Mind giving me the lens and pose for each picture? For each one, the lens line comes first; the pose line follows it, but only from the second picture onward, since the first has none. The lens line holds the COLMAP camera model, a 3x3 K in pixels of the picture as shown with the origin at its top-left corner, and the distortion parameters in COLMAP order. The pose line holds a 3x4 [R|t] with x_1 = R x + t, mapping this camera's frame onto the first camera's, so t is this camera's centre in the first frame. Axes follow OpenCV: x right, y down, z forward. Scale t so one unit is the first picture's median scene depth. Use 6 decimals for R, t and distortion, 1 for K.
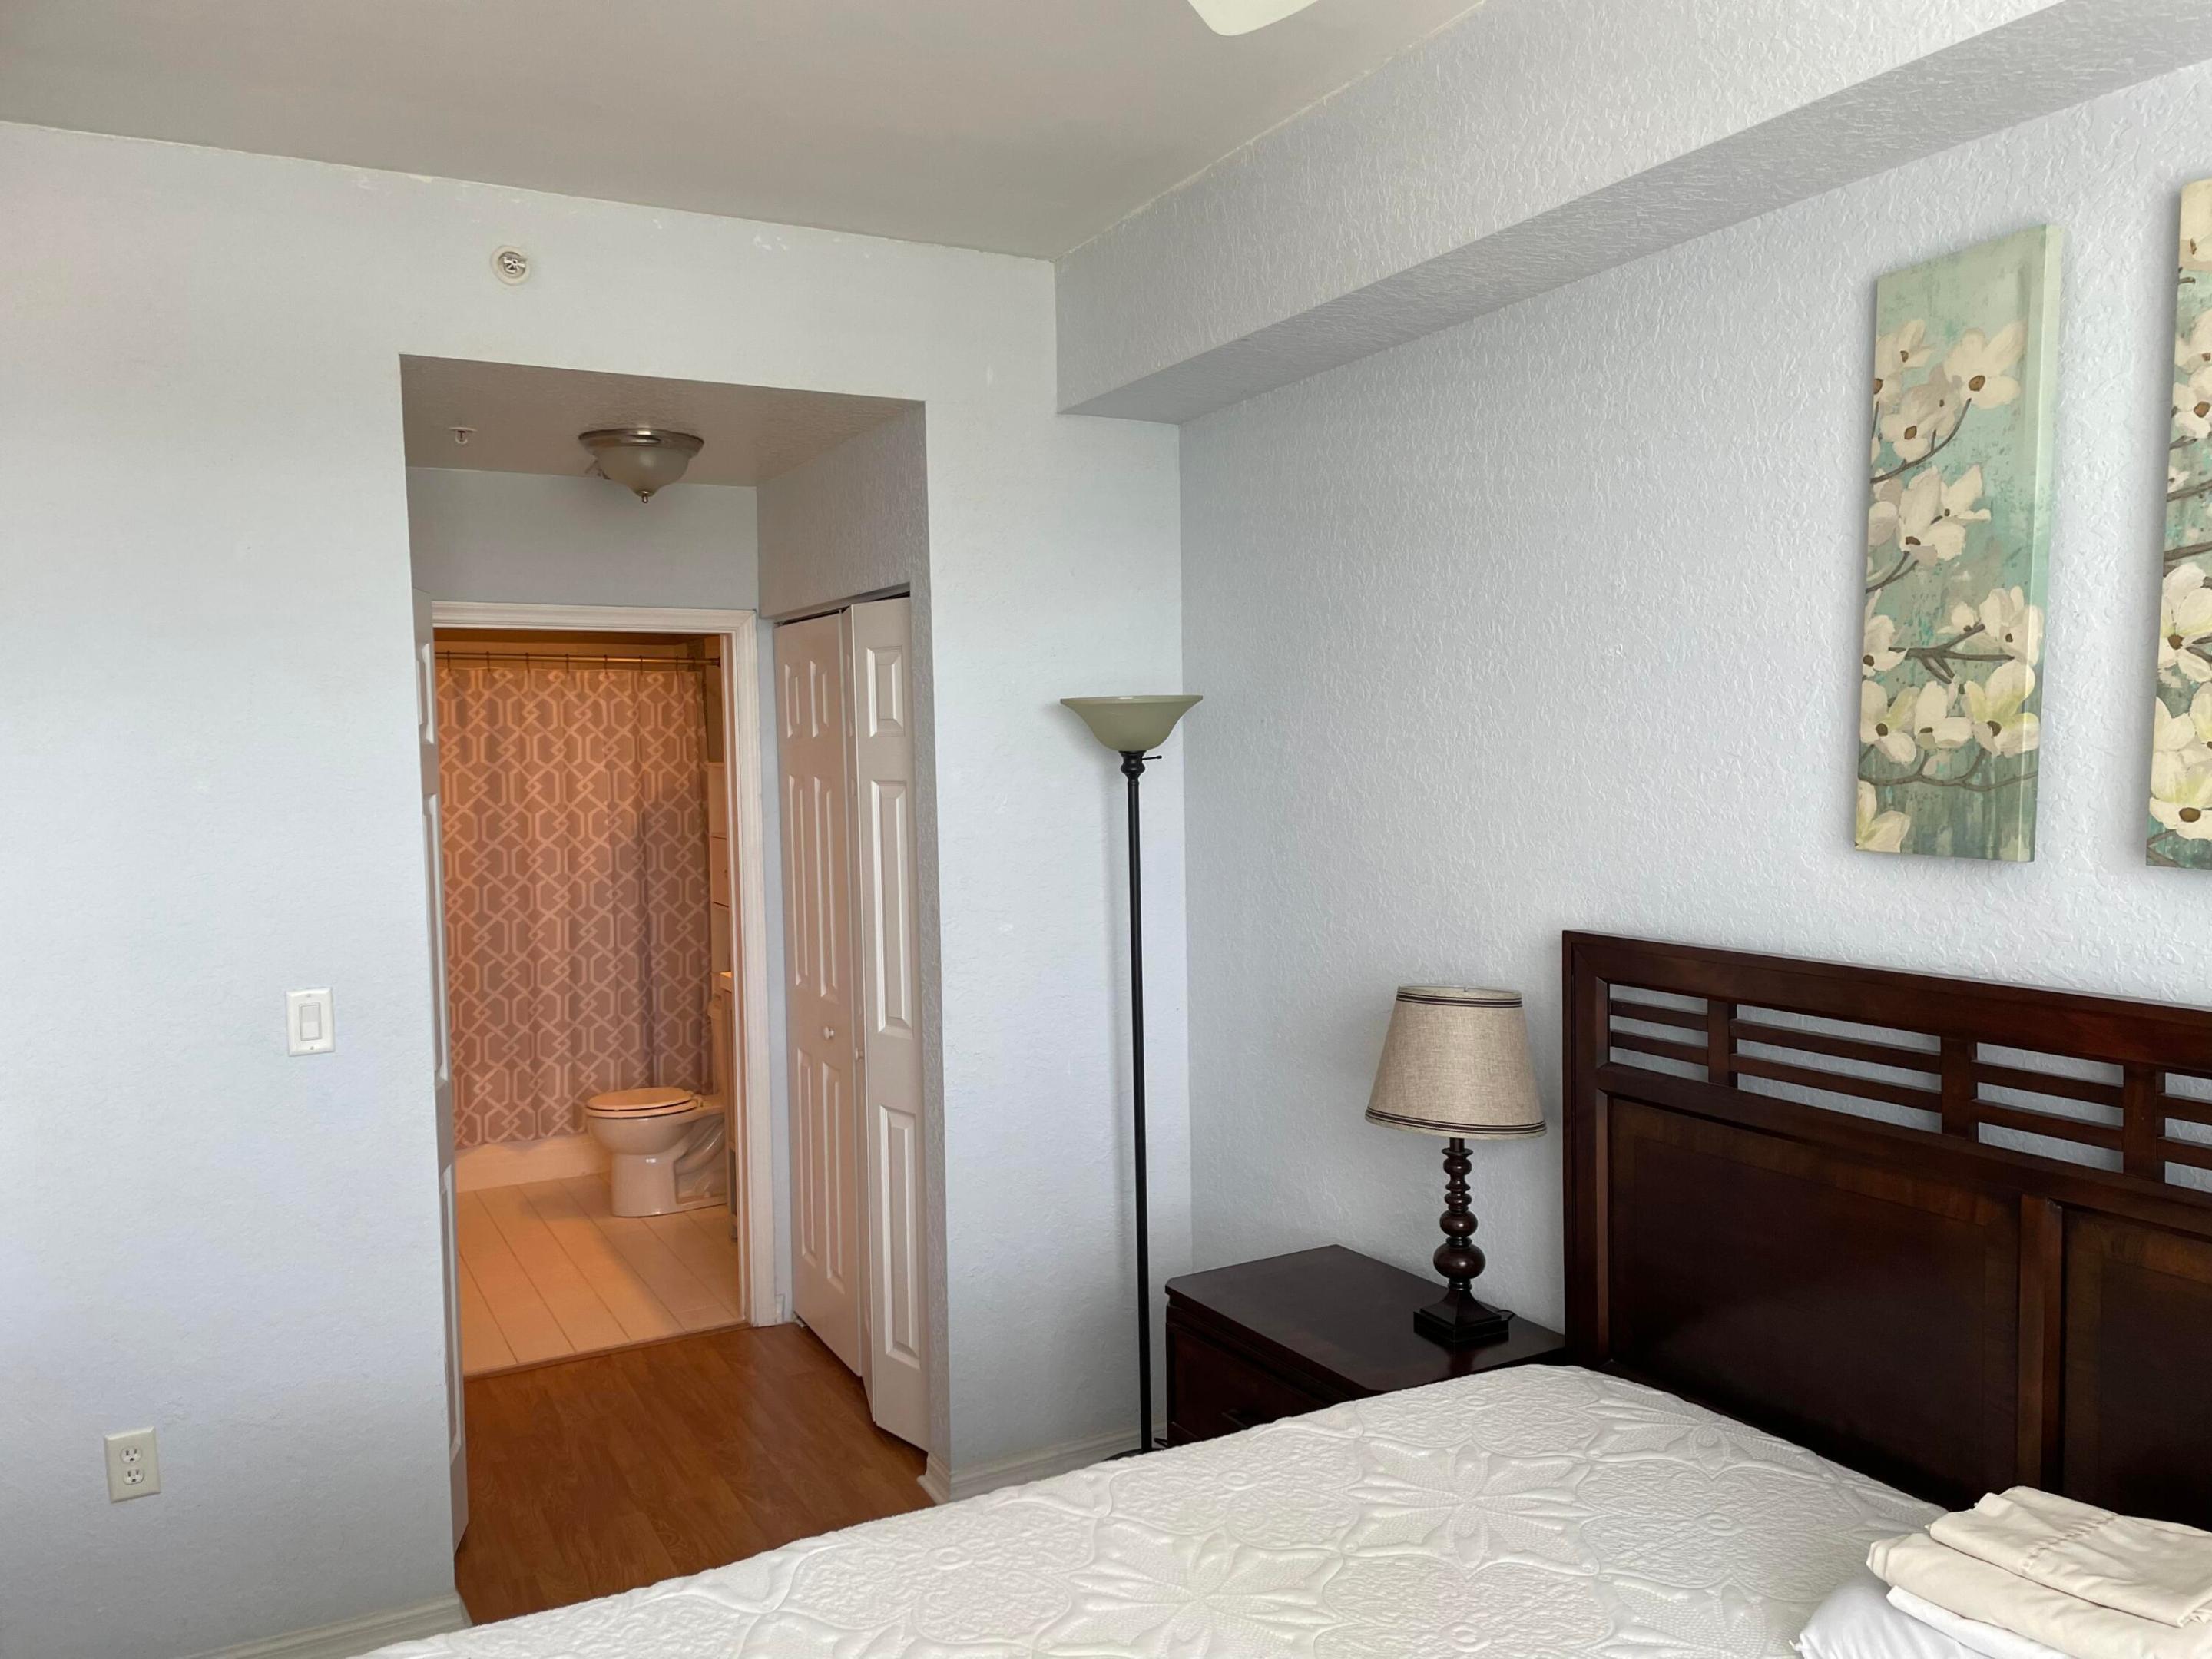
lens RADIAL K [[1665.9, 0, 1125.5], [0, 1665.9, 851.0], [0, 0, 1]] dist [0.076602, -0.093306]
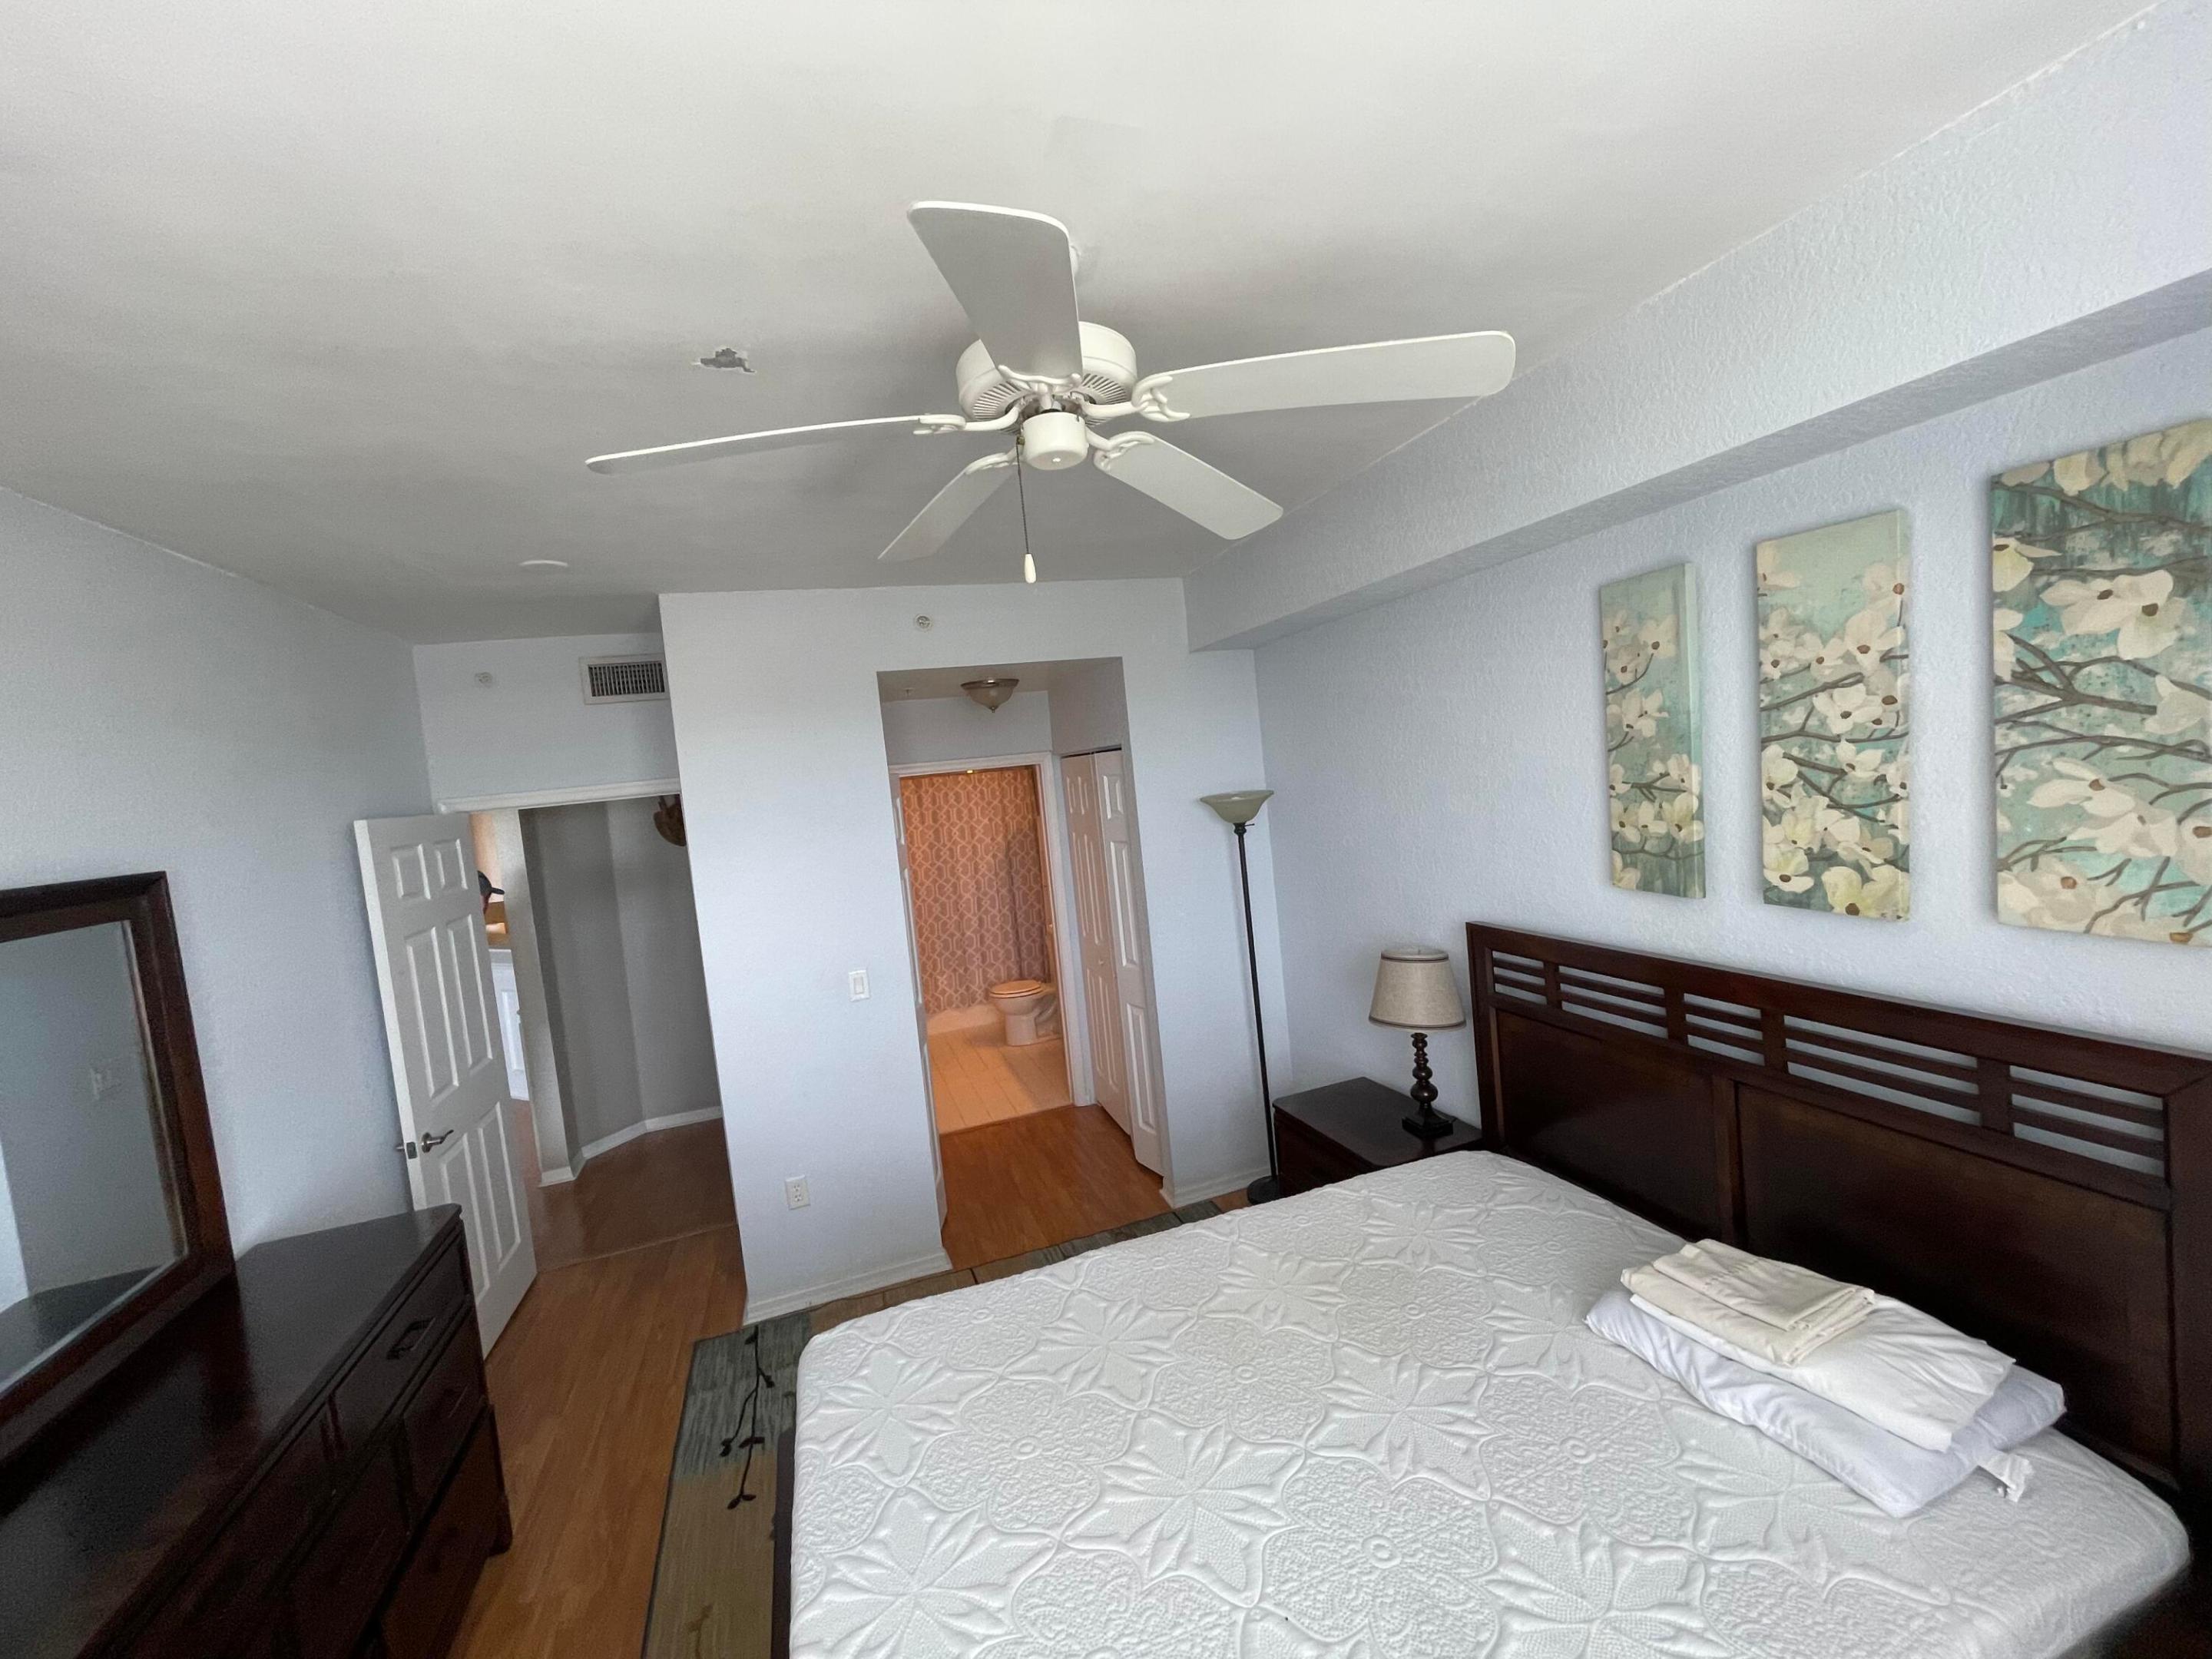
lens RADIAL K [[893.5, 0, 1107.7], [0, 893.5, 817.0], [0, 0, 1]] dist [-0.002212, -0.000364]
pose [[0.981766, -0.070764, -0.176431, 0.020223], [0.070715, 0.997475, -0.006575, -0.038627], [0.176451, -0.006022, 0.984291, -0.029525]]
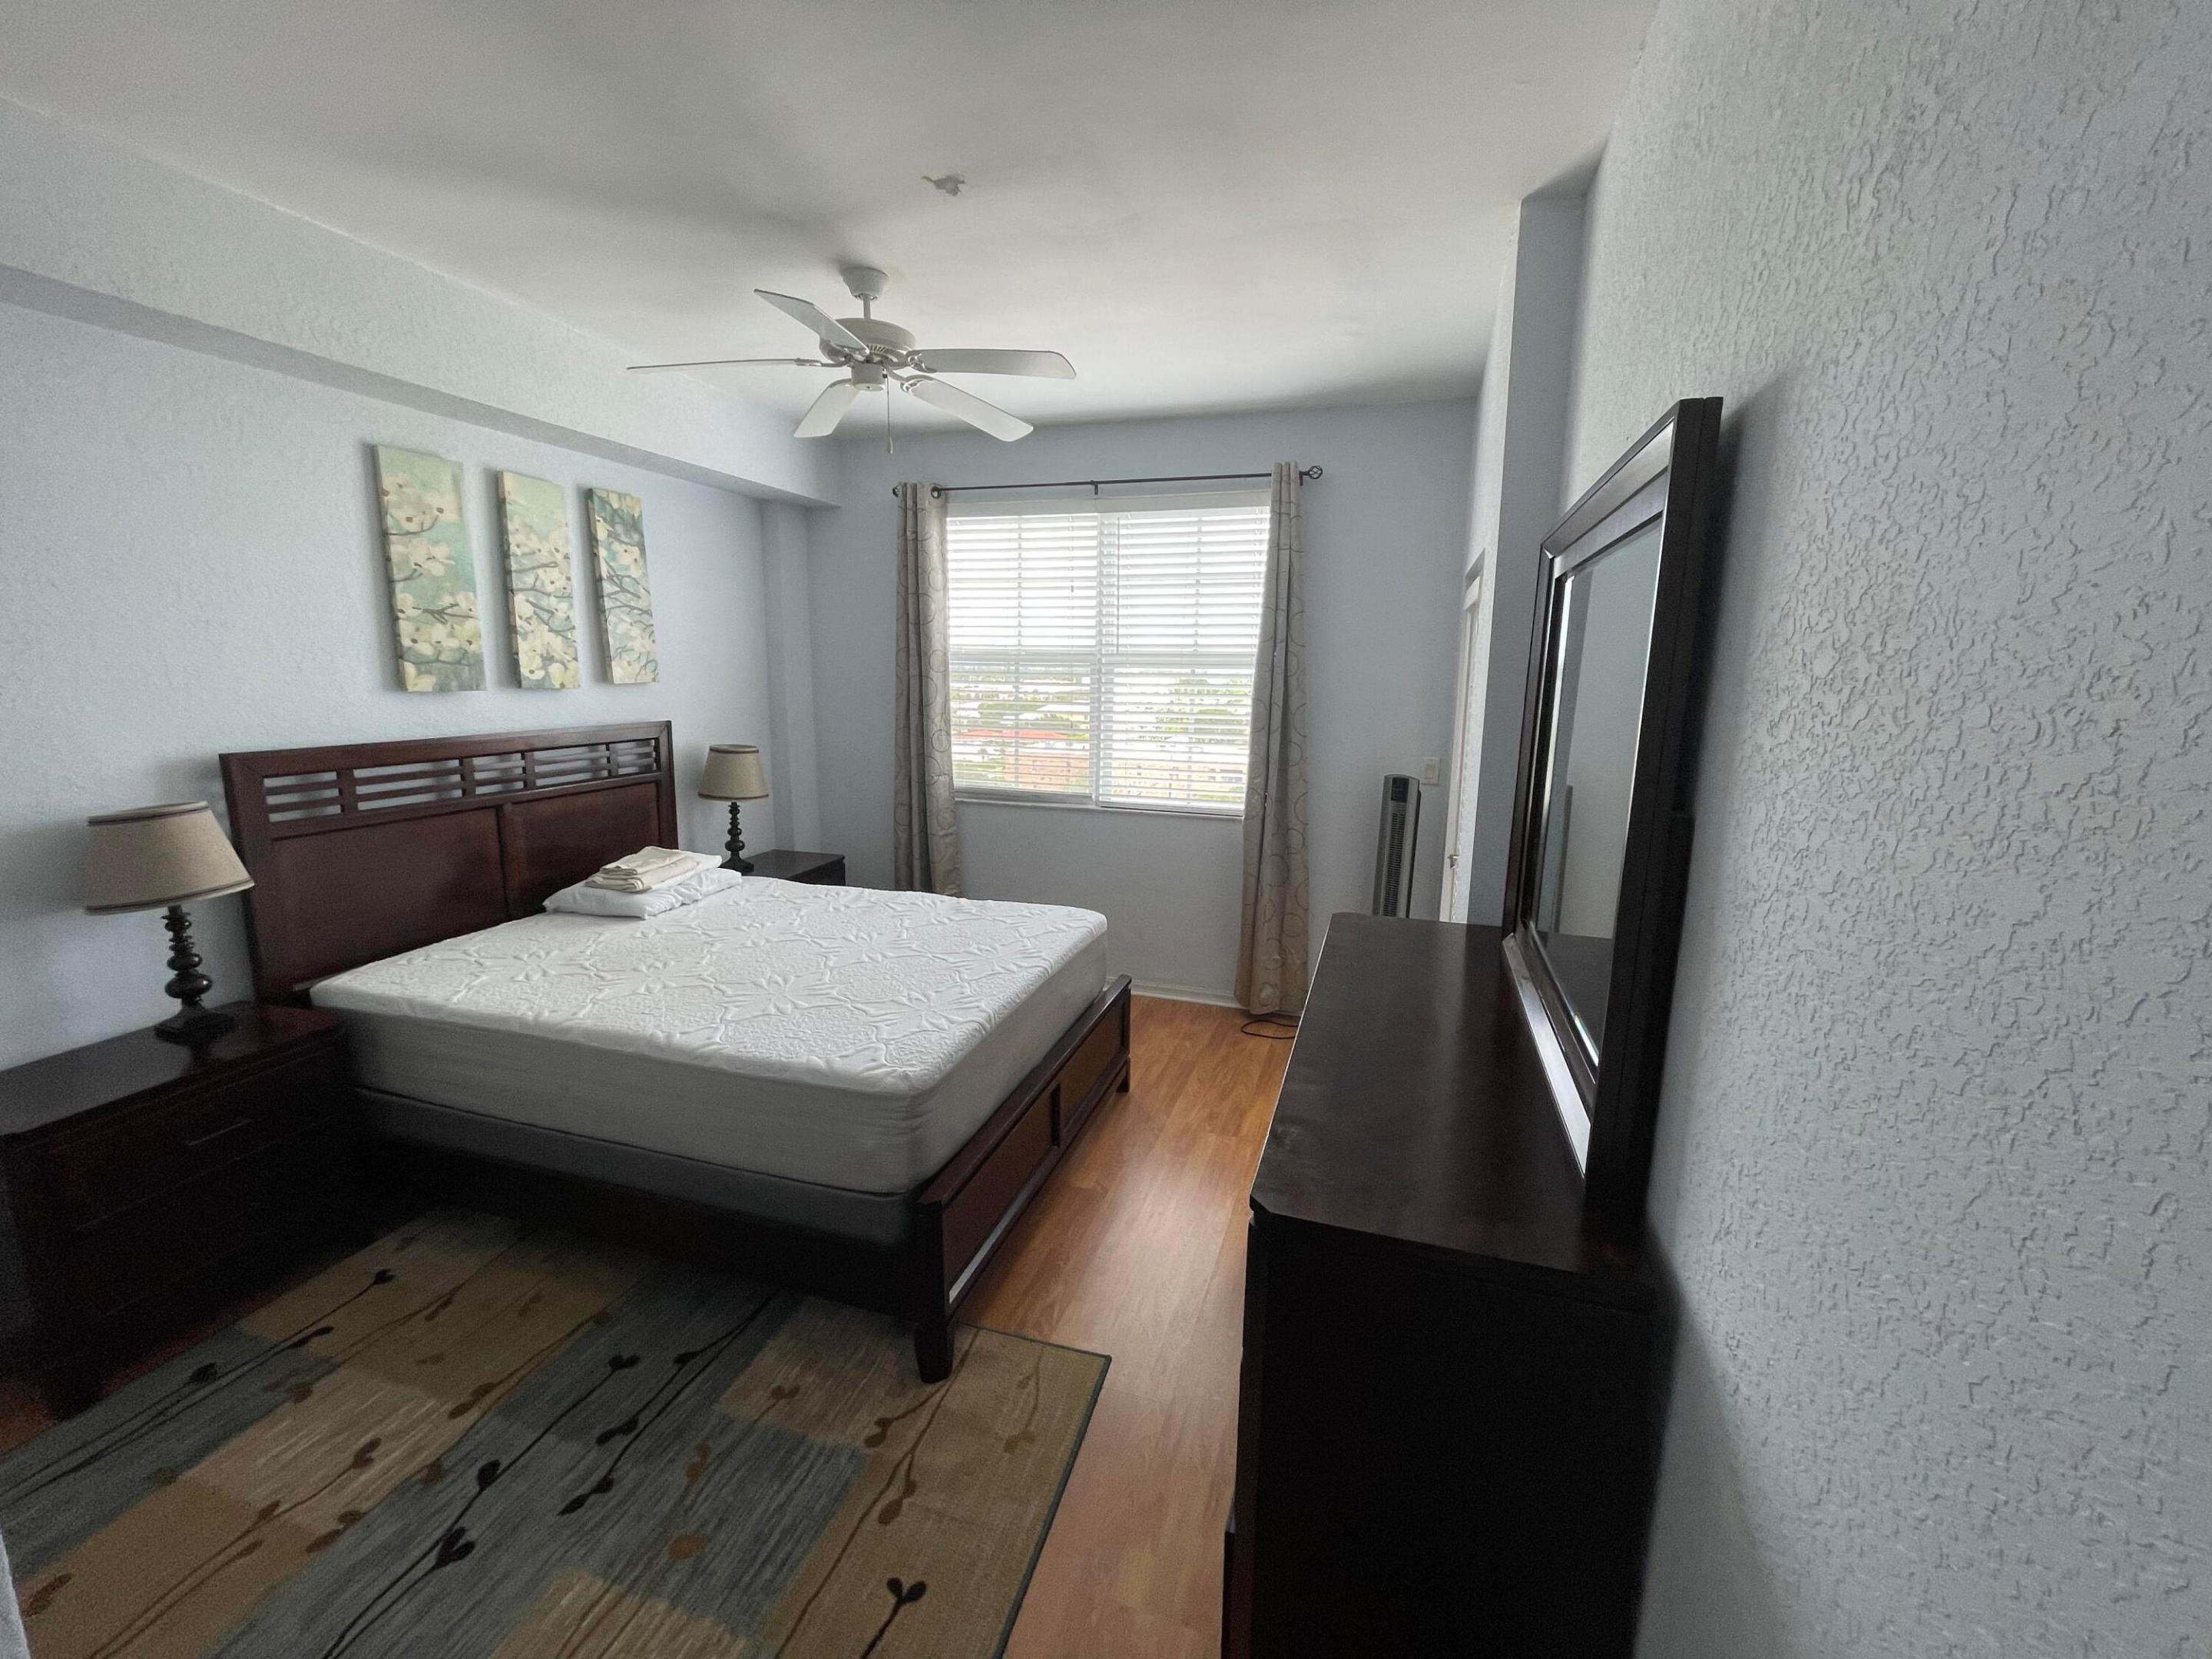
lens RADIAL K [[893.5, 0, 1096.3], [0, 893.5, 813.9], [0, 0, 1]] dist [-0.002212, -0.000364]
pose [[-0.677153, -0.119438, 0.726084, -0.401929], [0.042850, 0.978664, 0.200948, -0.014955], [-0.734593, 0.167186, -0.657588, 0.393522]]
